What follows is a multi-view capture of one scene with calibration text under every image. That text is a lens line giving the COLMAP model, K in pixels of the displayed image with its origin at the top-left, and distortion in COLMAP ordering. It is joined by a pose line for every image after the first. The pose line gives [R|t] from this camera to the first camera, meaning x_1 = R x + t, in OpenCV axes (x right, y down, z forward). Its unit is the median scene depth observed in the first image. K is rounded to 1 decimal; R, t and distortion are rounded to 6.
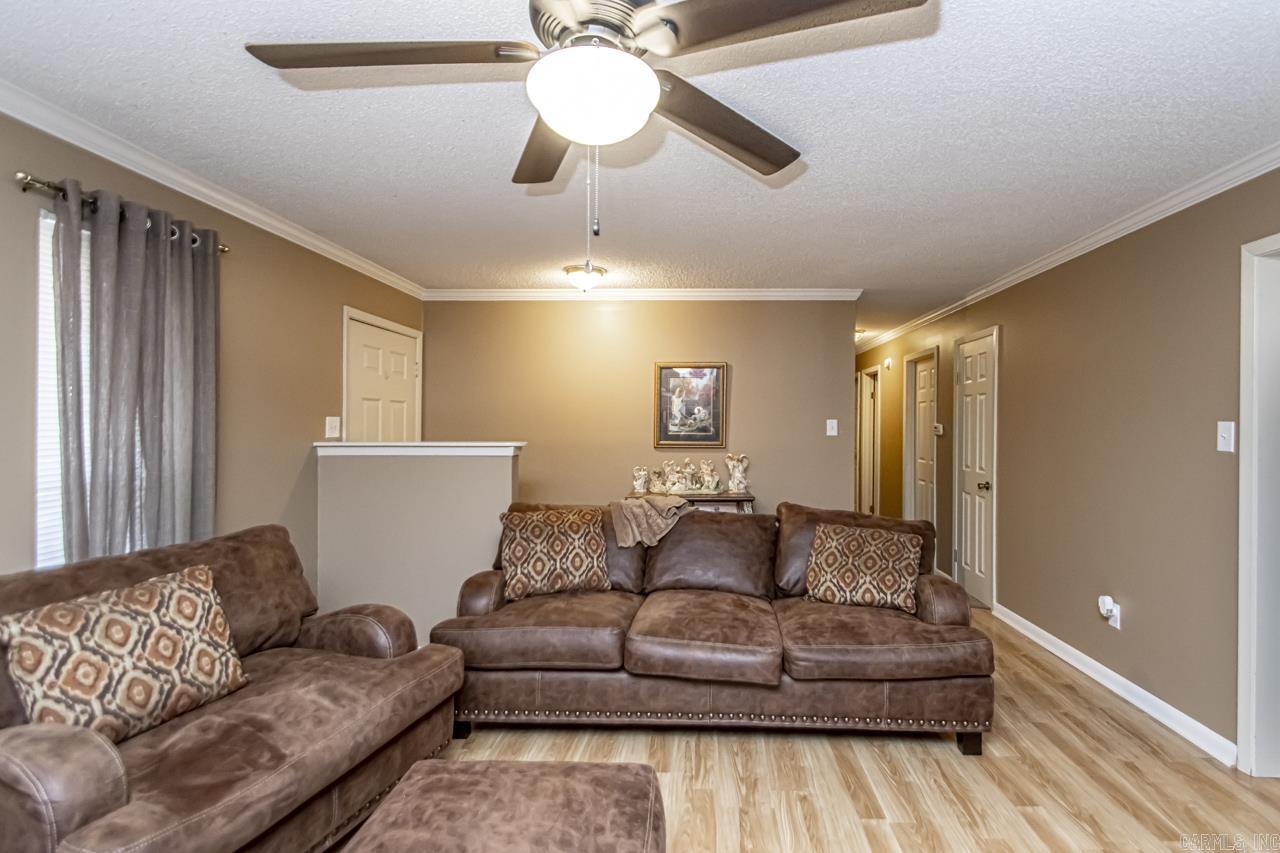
lens RADIAL K [[608.8, 0, 644.6], [0, 608.8, 415.6], [0, 0, 1]] dist [0.036382, -0.020102]
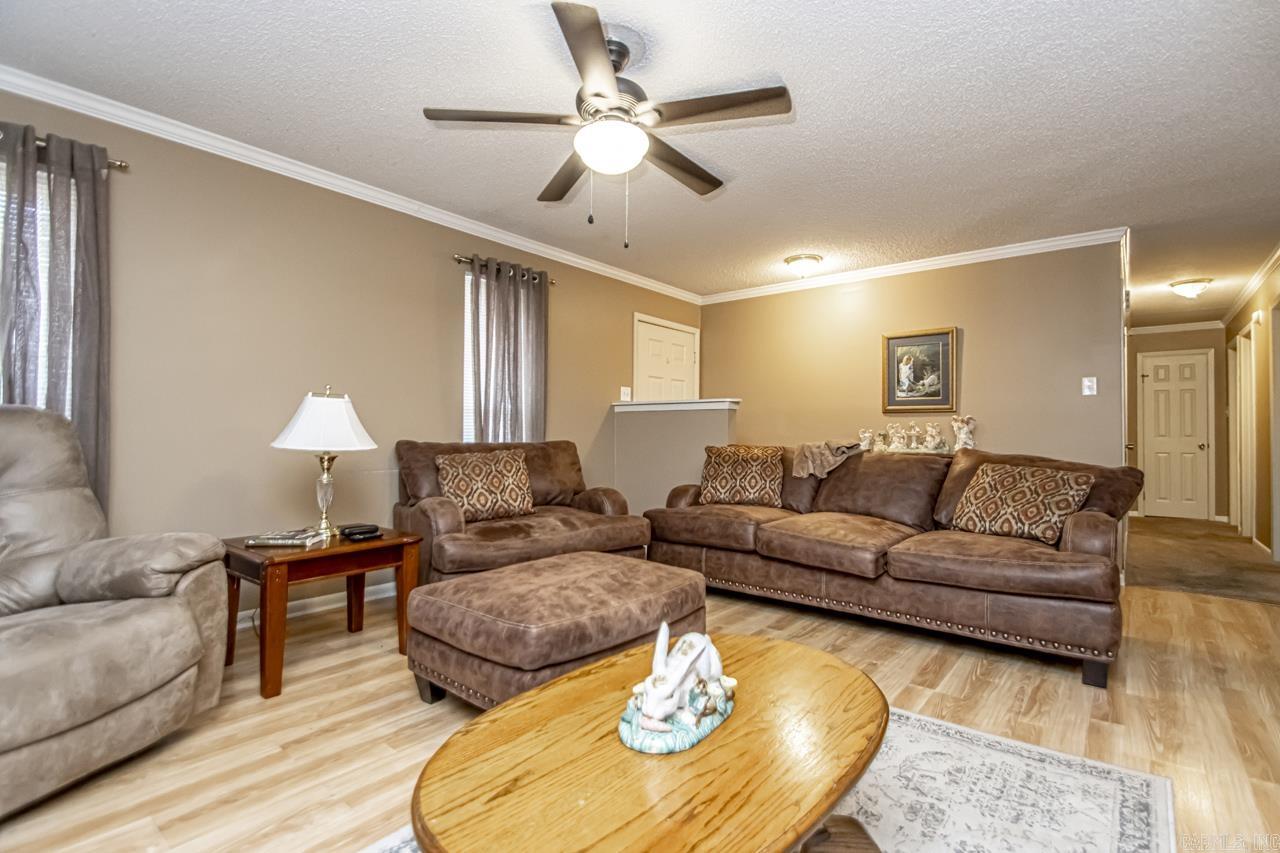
lens RADIAL K [[595.9, 0, 649.0], [0, 595.9, 424.1], [0, 0, 1]] dist [0.020419, -0.018796]
pose [[0.802650, -0.010498, -0.596358, 0.491215], [-0.003944, 0.999730, -0.022907, 0.153981], [0.596438, 0.020738, 0.802392, -0.152987]]
